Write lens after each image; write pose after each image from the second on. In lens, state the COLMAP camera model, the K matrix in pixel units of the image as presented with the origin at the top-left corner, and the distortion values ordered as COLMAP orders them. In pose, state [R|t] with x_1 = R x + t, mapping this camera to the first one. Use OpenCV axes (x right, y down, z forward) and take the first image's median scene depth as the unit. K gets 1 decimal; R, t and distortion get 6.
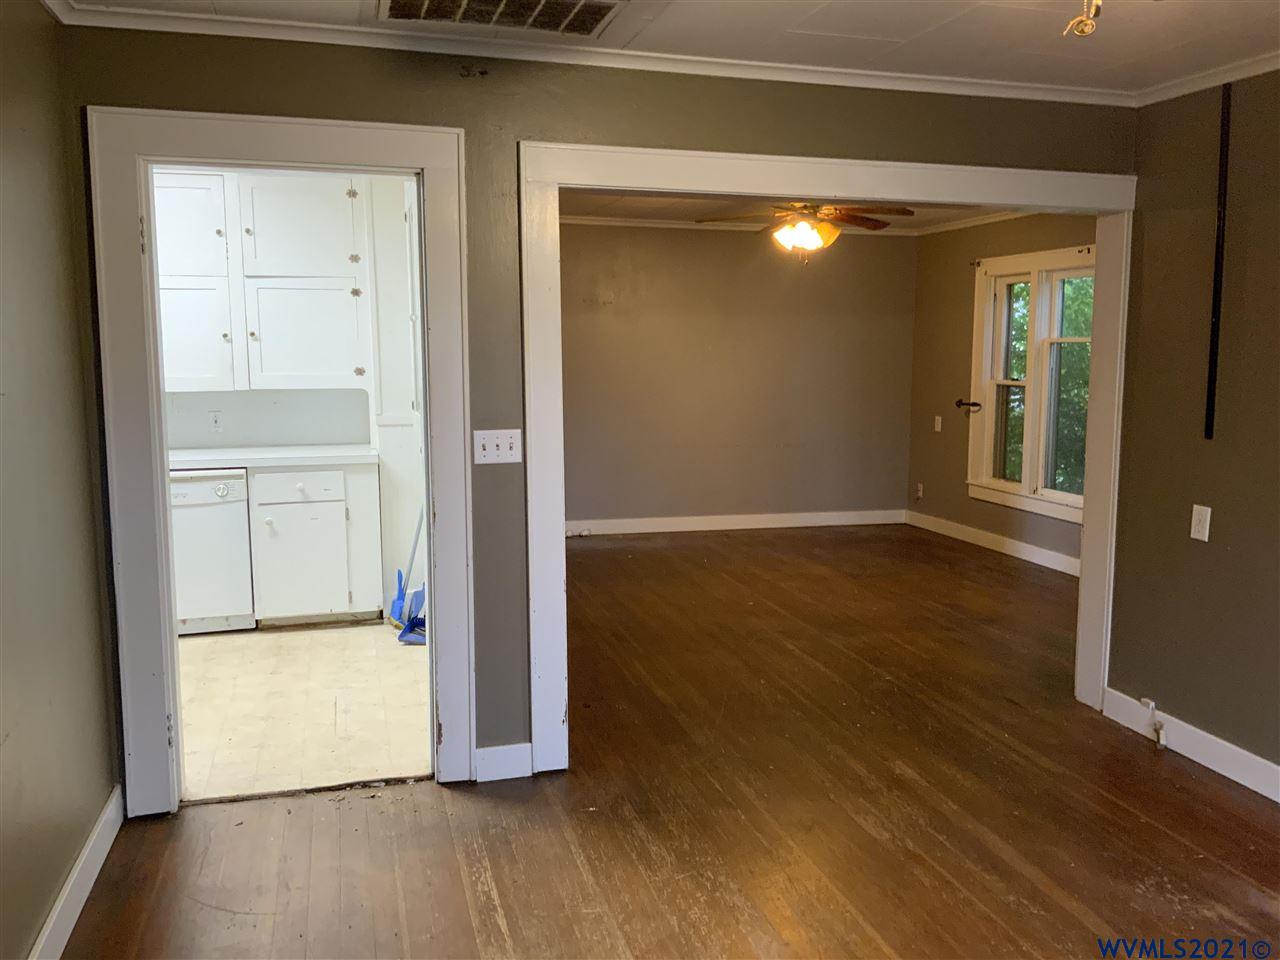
lens RADIAL K [[1073.9, 0, 640.0], [0, 1073.9, 480.0], [0, 0, 1]] dist [0.142726, -0.286292]
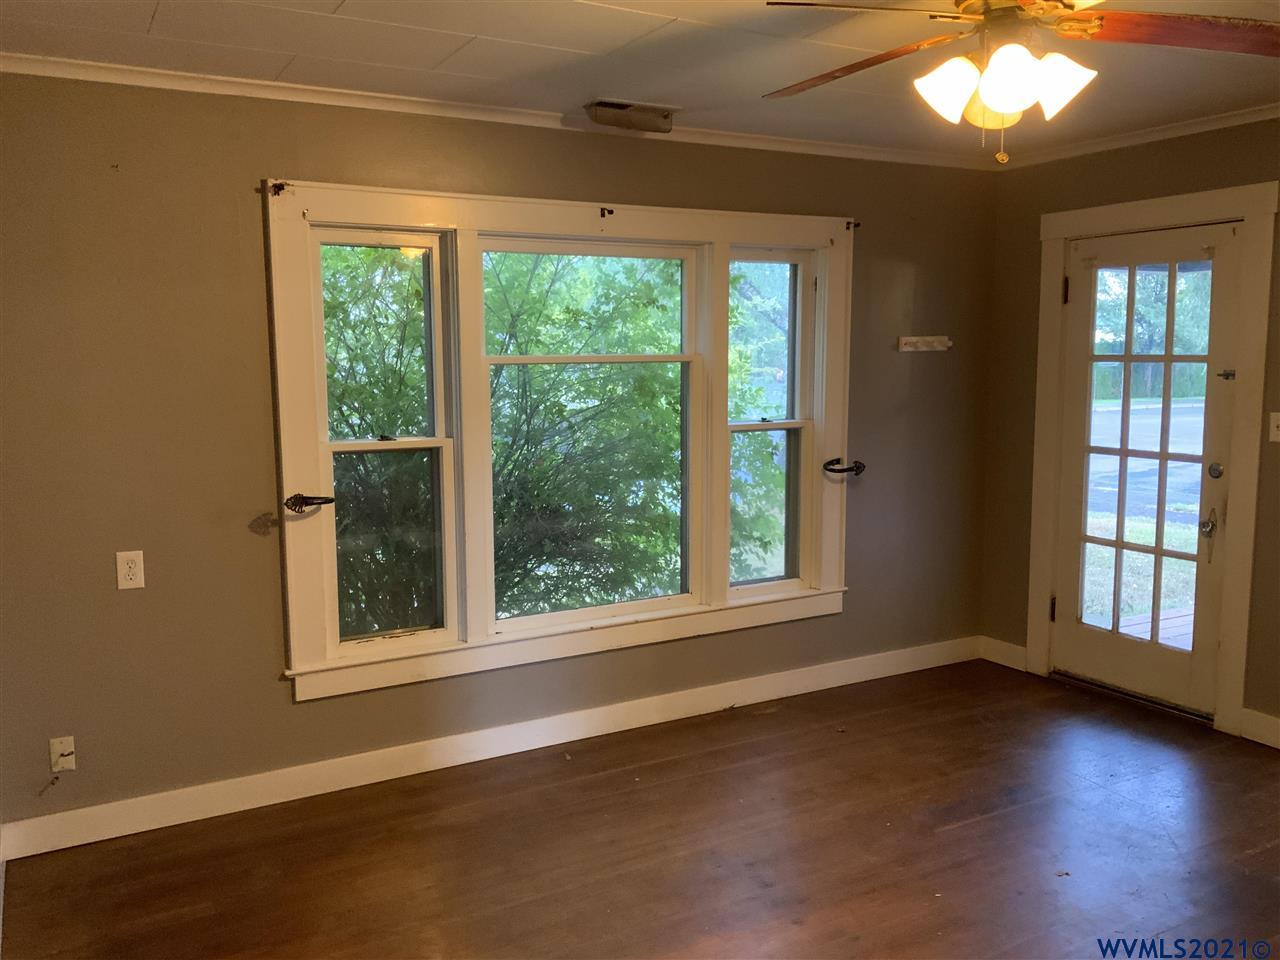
lens RADIAL K [[1073.9, 0, 640.0], [0, 1073.9, 480.0], [0, 0, 1]] dist [0.142726, -0.286292]
pose [[-0.284438, -0.119497, 0.951218, -0.166464], [0.126732, 0.978807, 0.160859, -0.135024], [-0.950281, 0.166304, -0.263266, 0.994473]]
